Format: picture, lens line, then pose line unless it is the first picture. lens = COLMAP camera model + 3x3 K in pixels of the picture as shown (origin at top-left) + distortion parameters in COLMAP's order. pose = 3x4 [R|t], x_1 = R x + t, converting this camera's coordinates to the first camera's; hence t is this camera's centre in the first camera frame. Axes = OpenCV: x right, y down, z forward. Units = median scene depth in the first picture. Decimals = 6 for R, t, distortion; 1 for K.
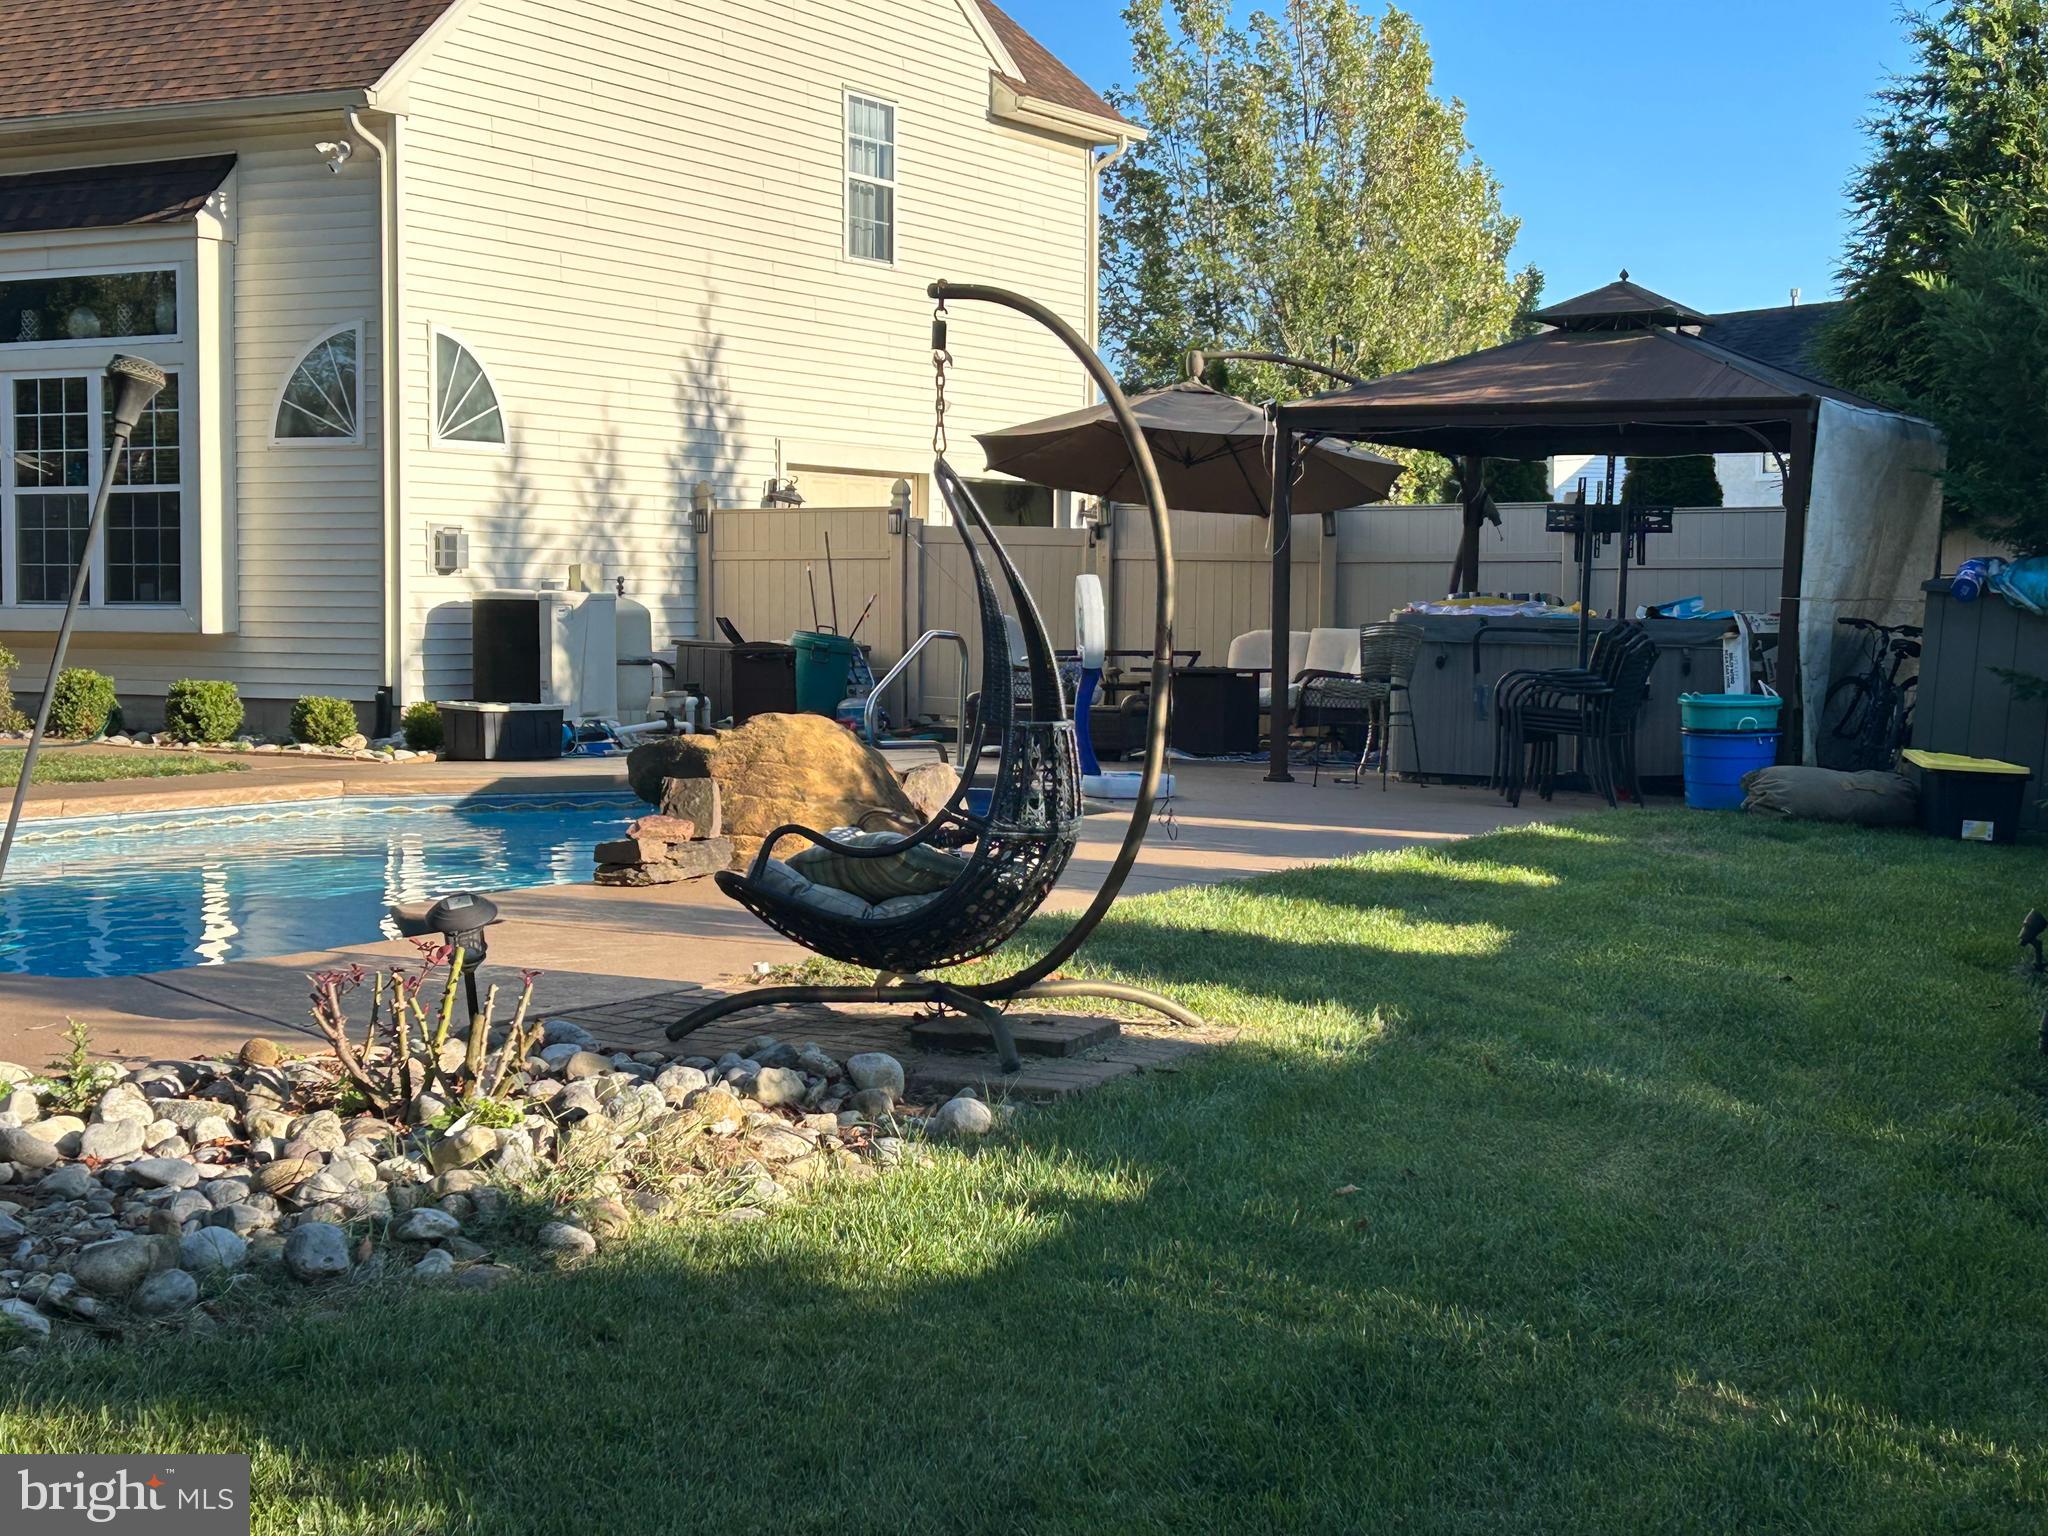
lens RADIAL K [[3013.7, 0, 1024.0], [0, 3013.7, 768.0], [0, 0, 1]] dist [-0.002192, 0.014318]
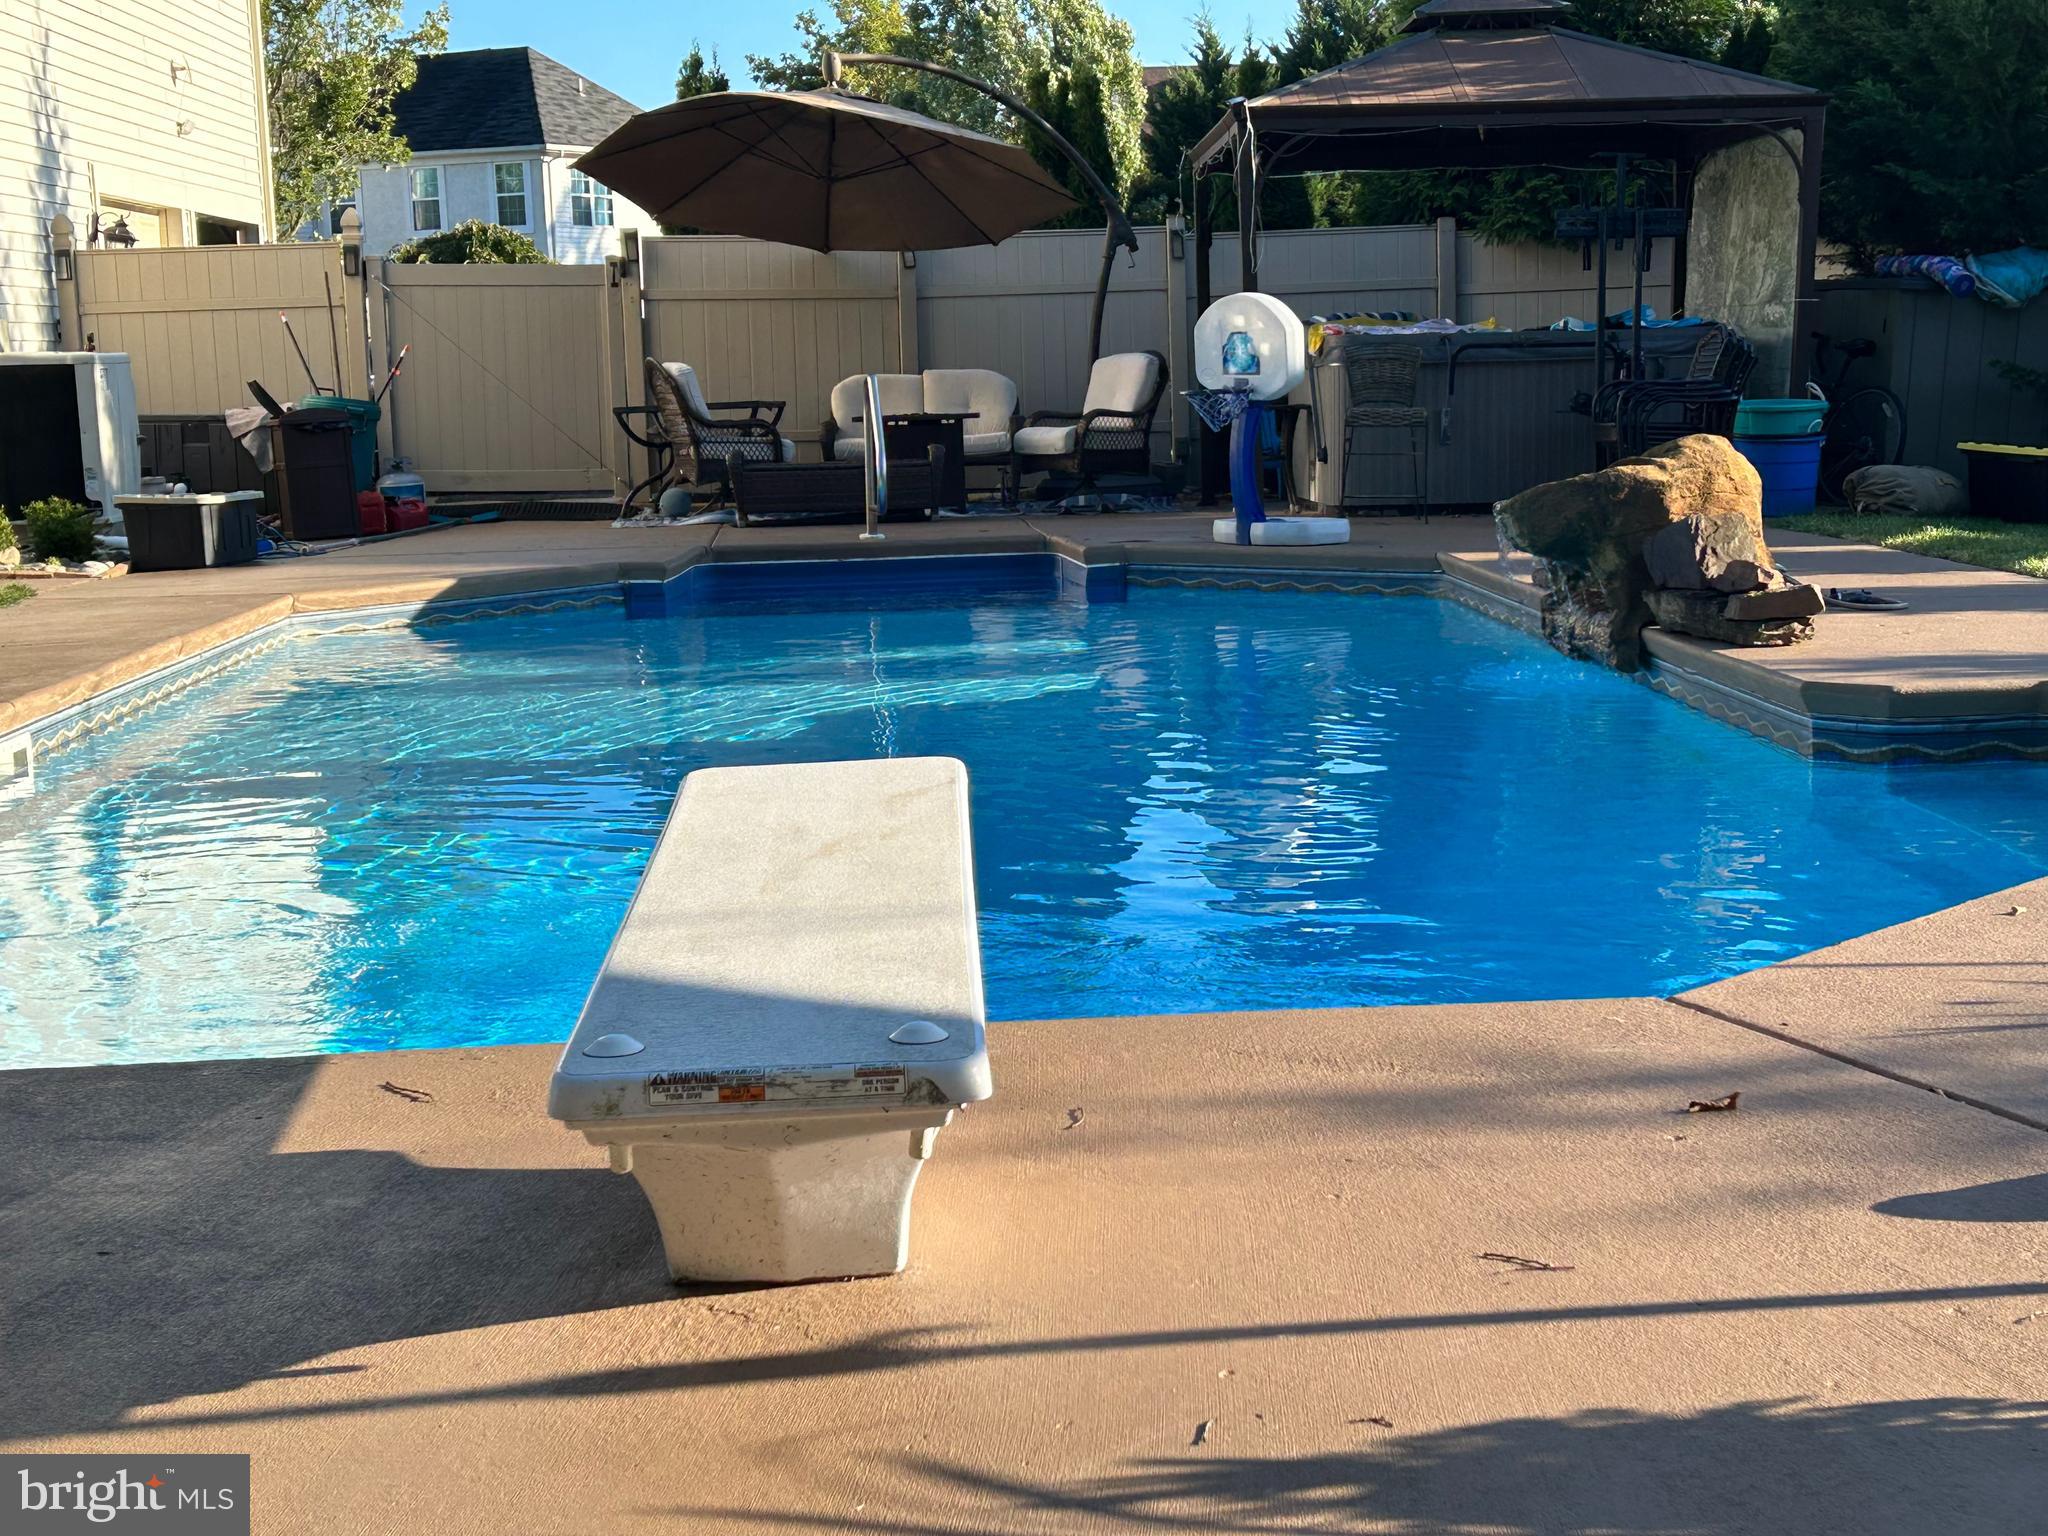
lens RADIAL K [[3085.3, 0, 1024.0], [0, 3085.3, 768.0], [0, 0, 1]] dist [0.042613, 0.090515]
pose [[0.855458, -0.098966, 0.508329, -0.406725], [0.062868, 0.994157, 0.087751, -0.007931], [-0.514043, -0.043110, 0.856681, 0.211655]]
